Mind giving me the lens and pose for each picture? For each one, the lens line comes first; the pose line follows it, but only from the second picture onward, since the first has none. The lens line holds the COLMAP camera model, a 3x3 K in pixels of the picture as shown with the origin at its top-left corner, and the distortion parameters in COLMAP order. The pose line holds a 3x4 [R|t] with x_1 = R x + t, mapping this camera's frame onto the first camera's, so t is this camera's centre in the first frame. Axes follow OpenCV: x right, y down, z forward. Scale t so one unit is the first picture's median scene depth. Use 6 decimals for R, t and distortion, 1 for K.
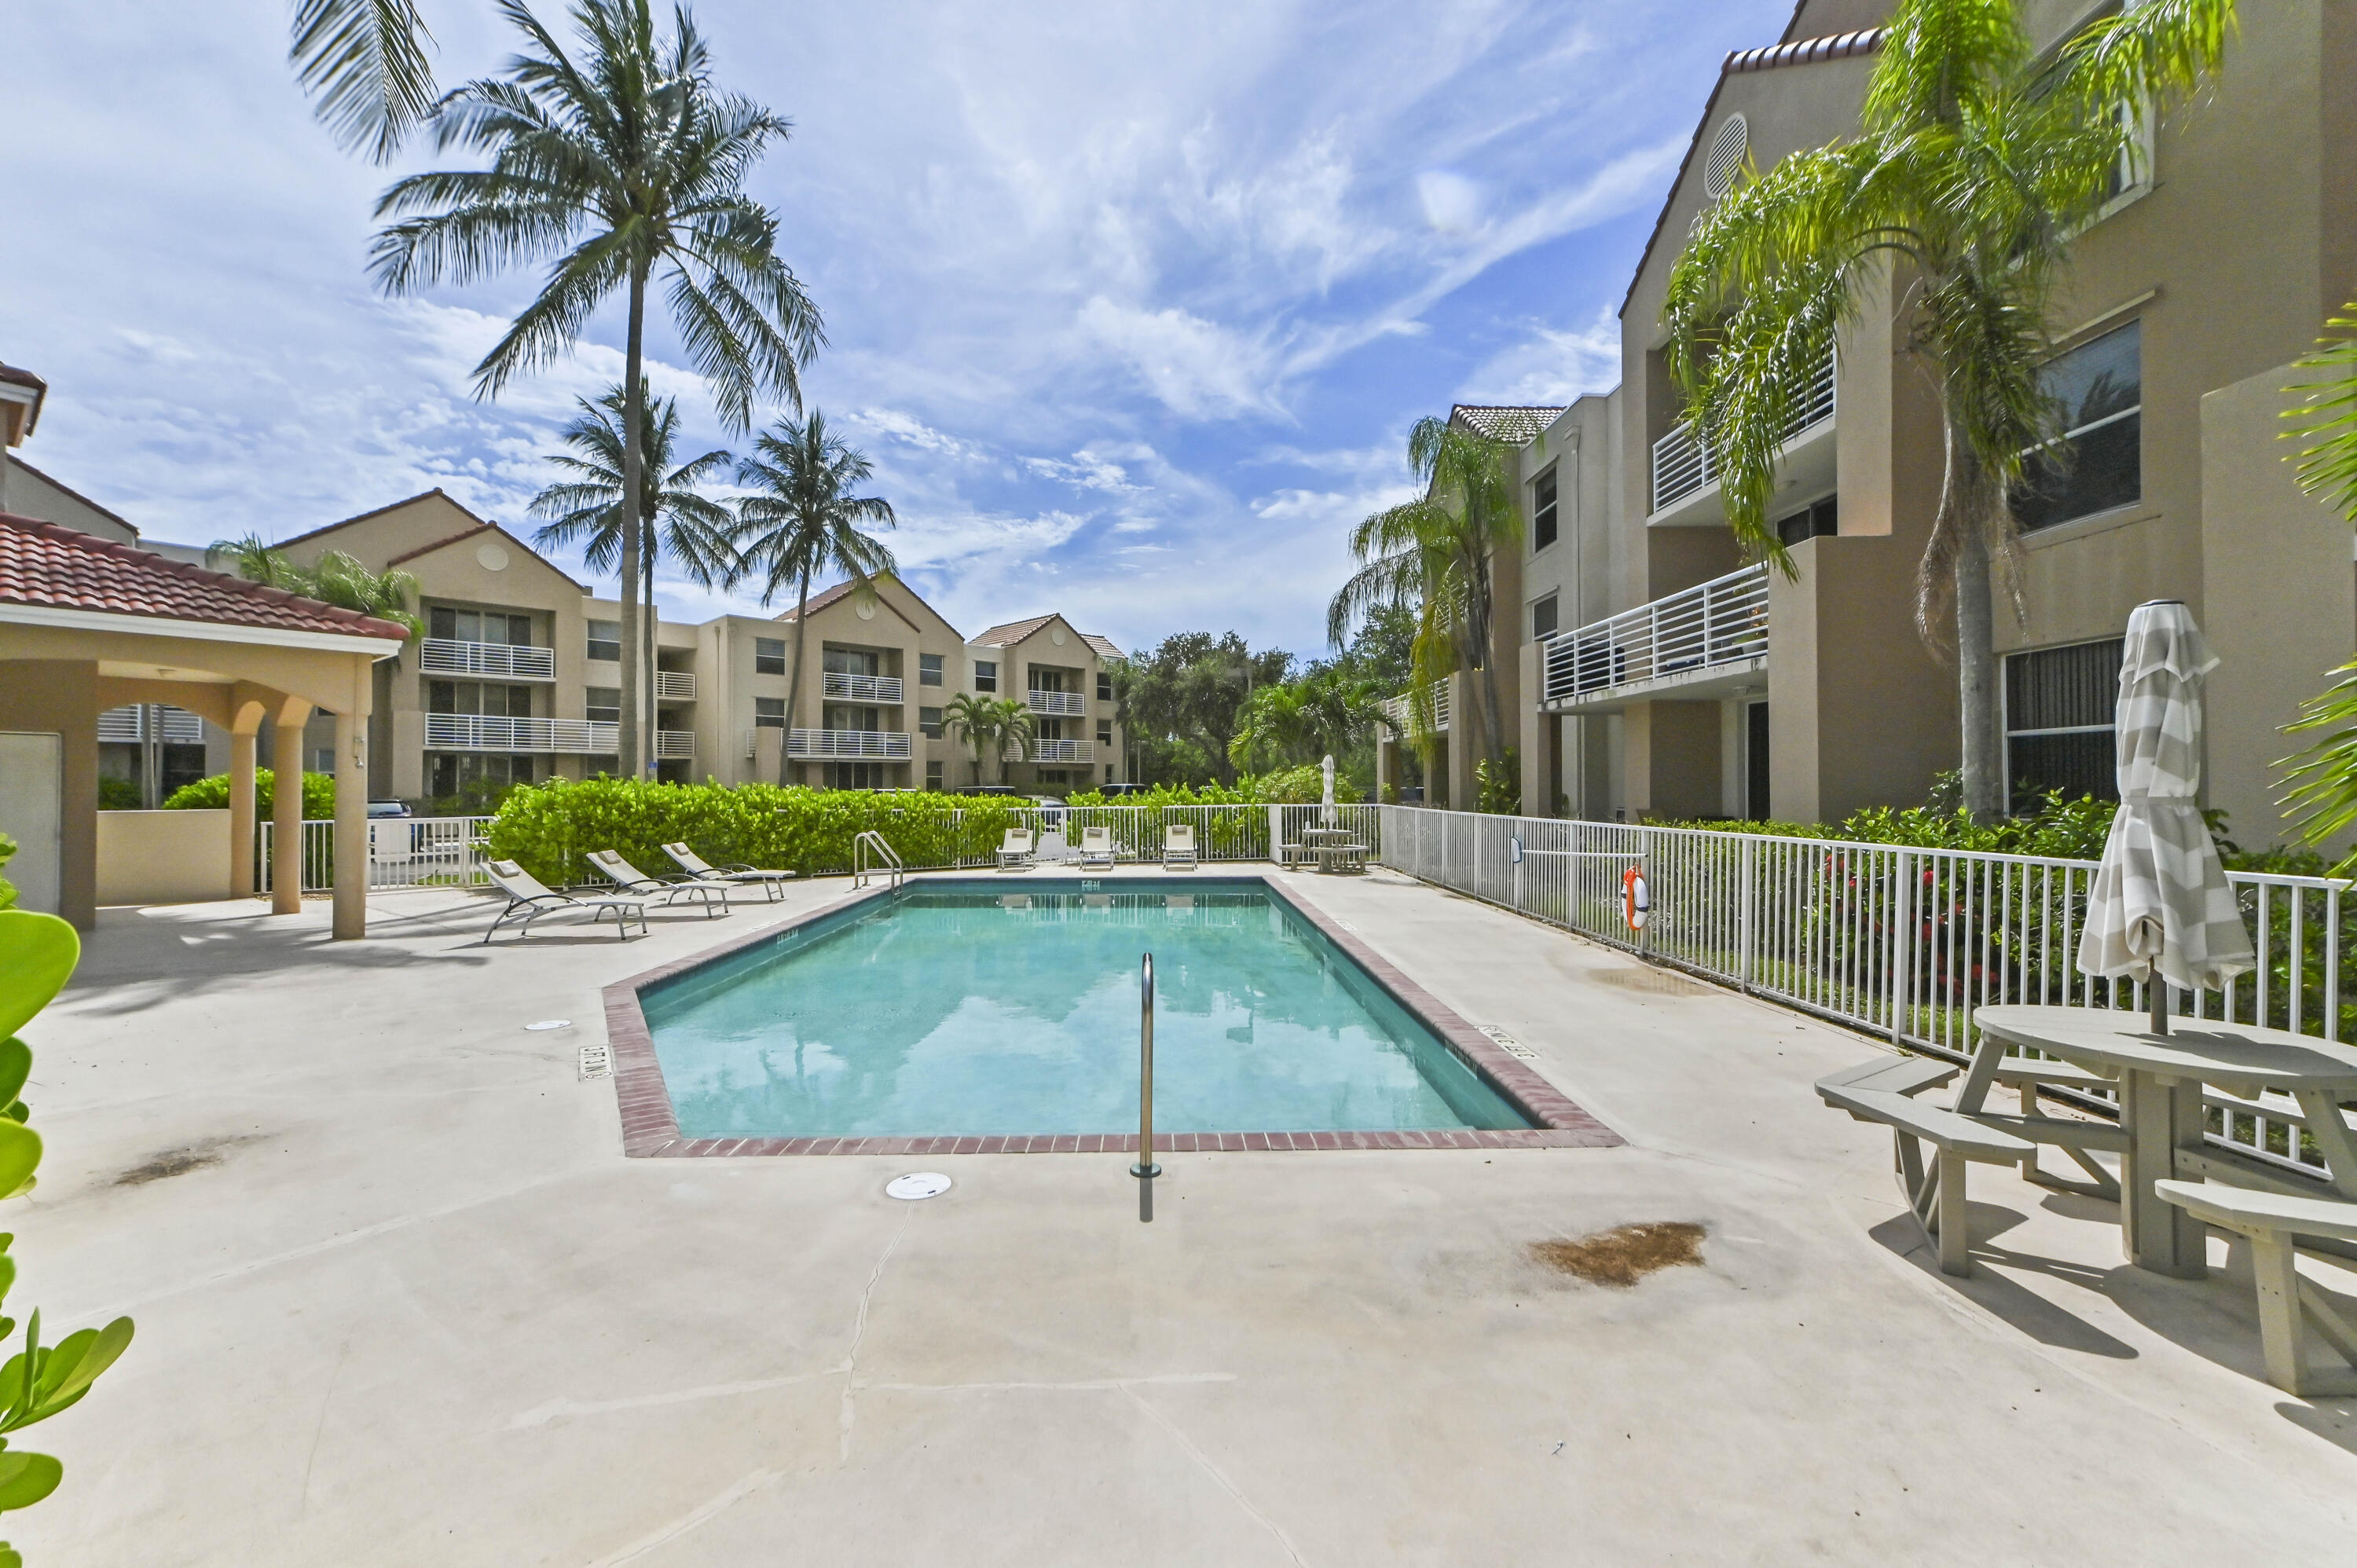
lens RADIAL K [[932.0, 0, 1181.4], [0, 932.0, 790.1], [0, 0, 1]] dist [0.013404, 0.000917]
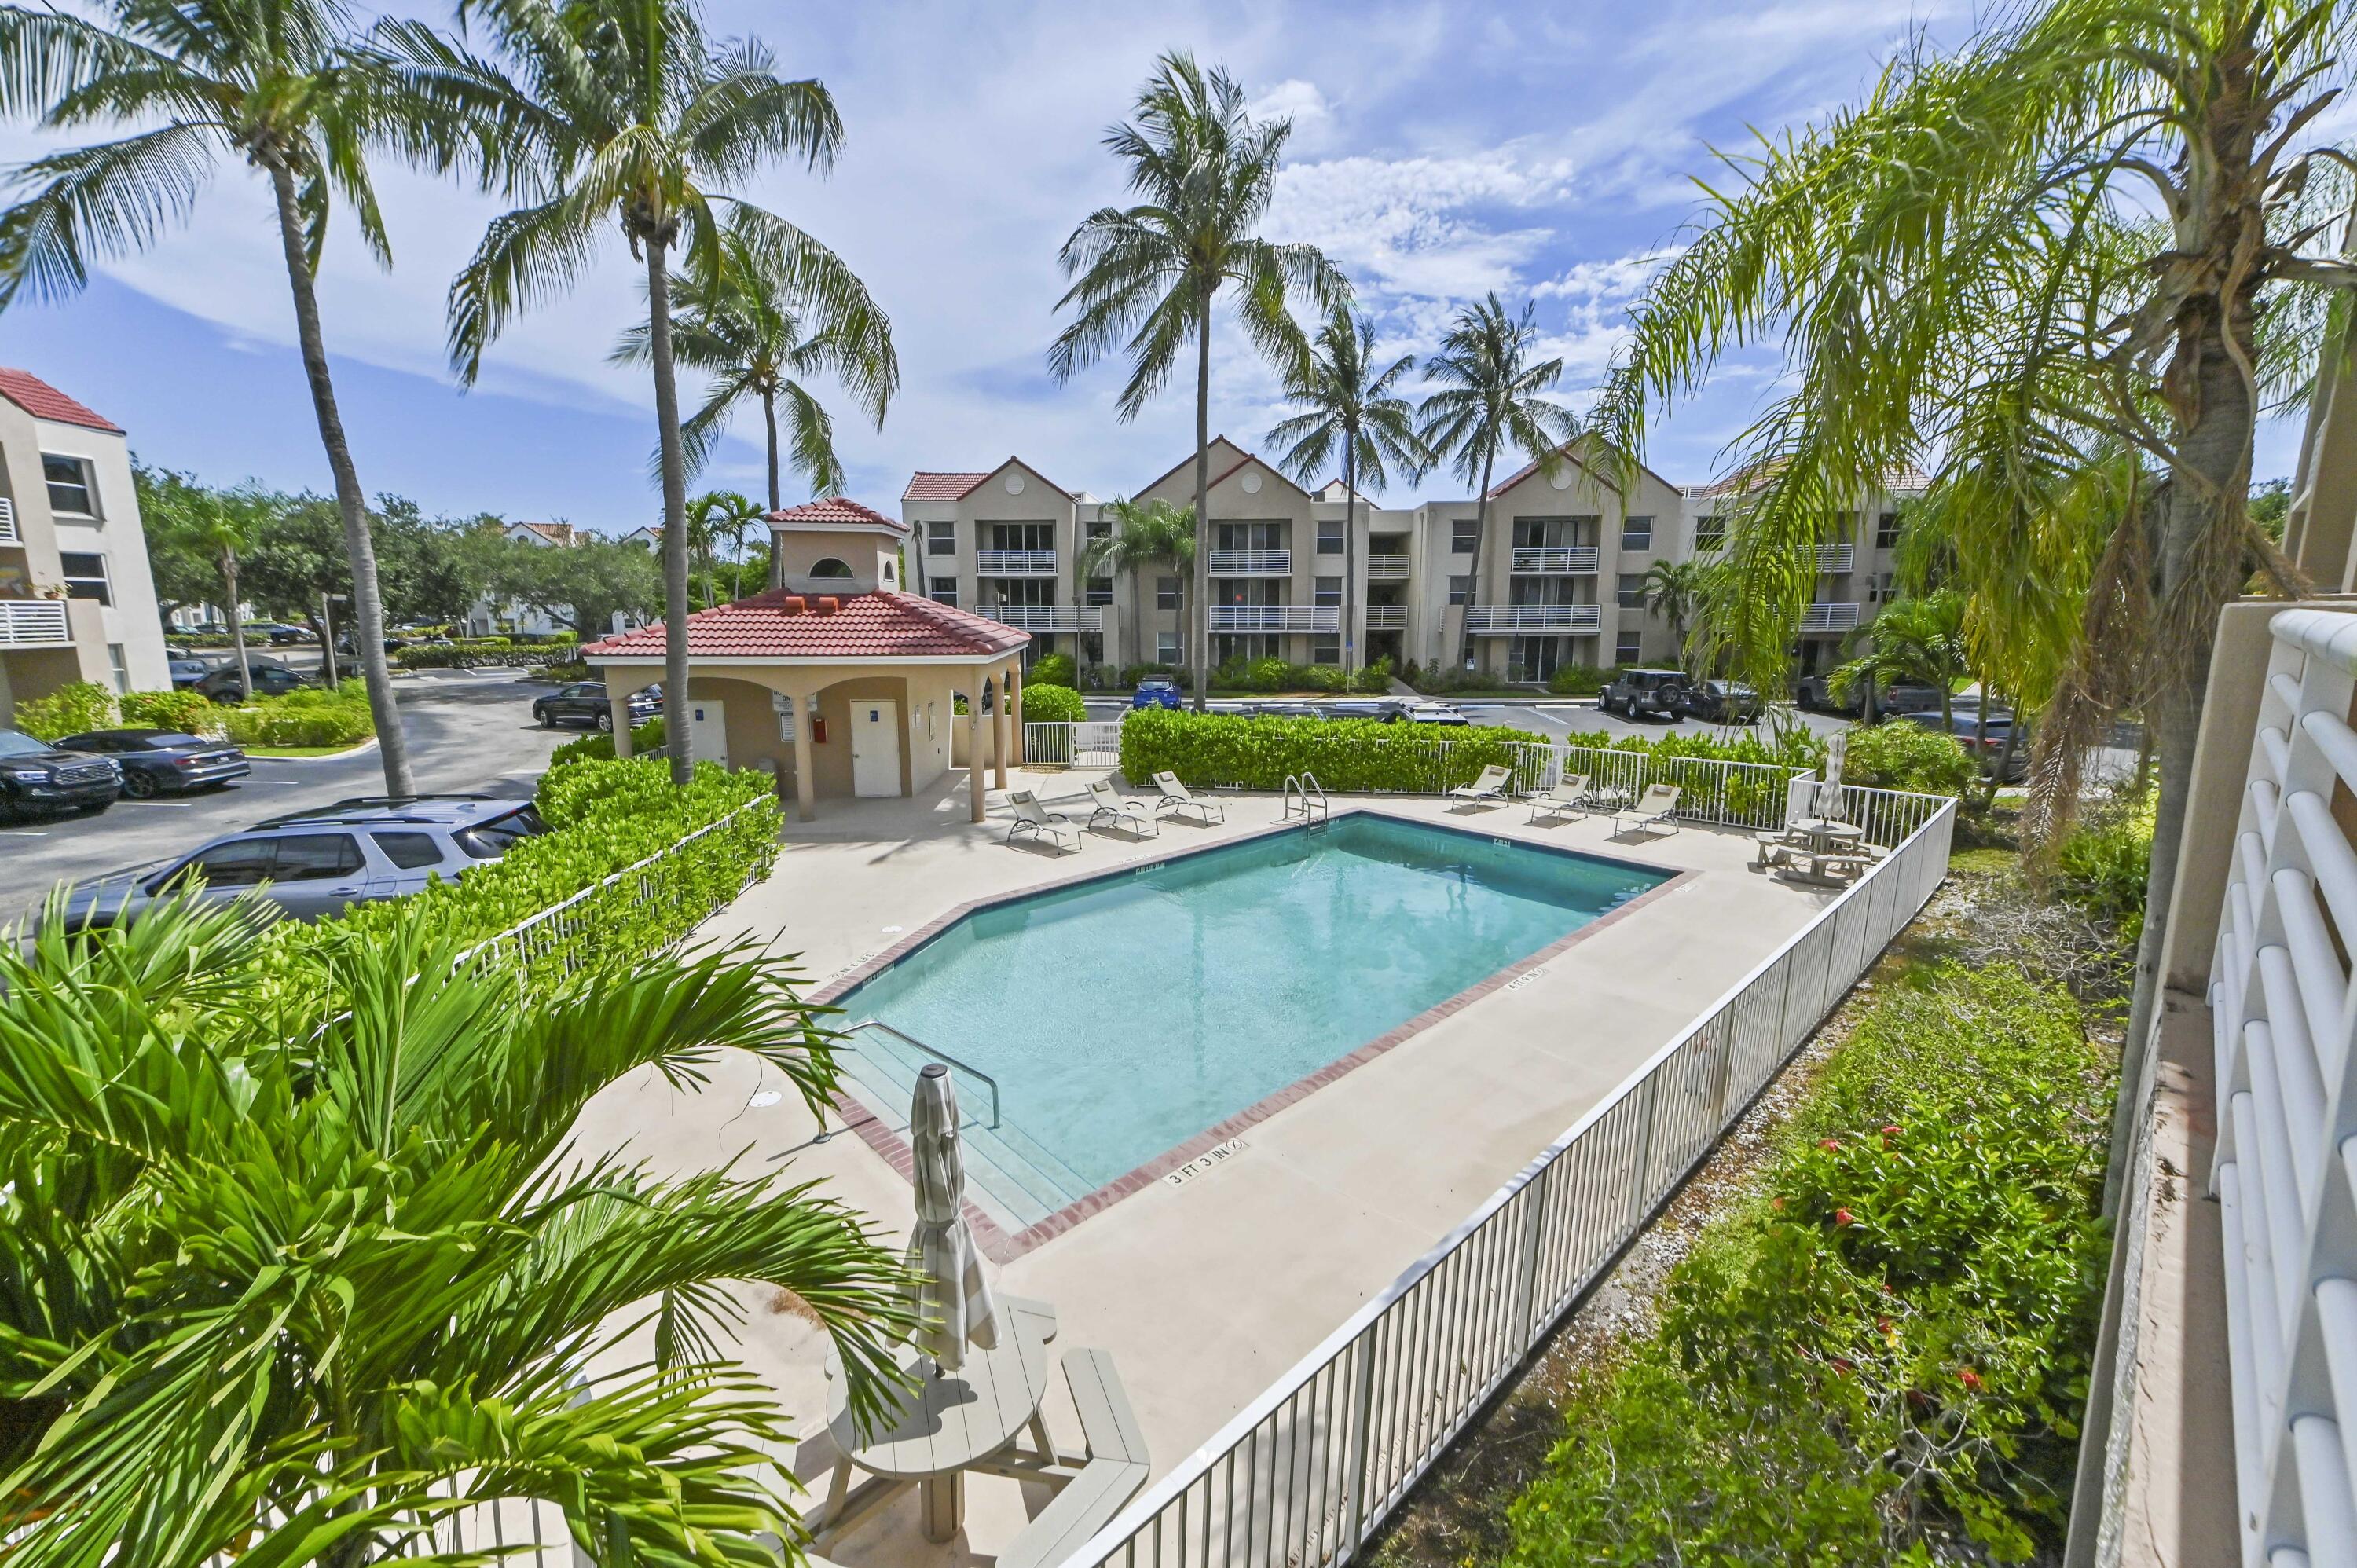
lens RADIAL K [[932.0, 0, 1201.8], [0, 932.0, 760.5], [0, 0, 1]] dist [0.013404, 0.000917]
pose [[0.669673, 0.122705, -0.732449, 0.189783], [-0.002622, 0.986641, 0.162891, -0.069410], [0.742652, -0.107164, 0.661048, 0.045670]]
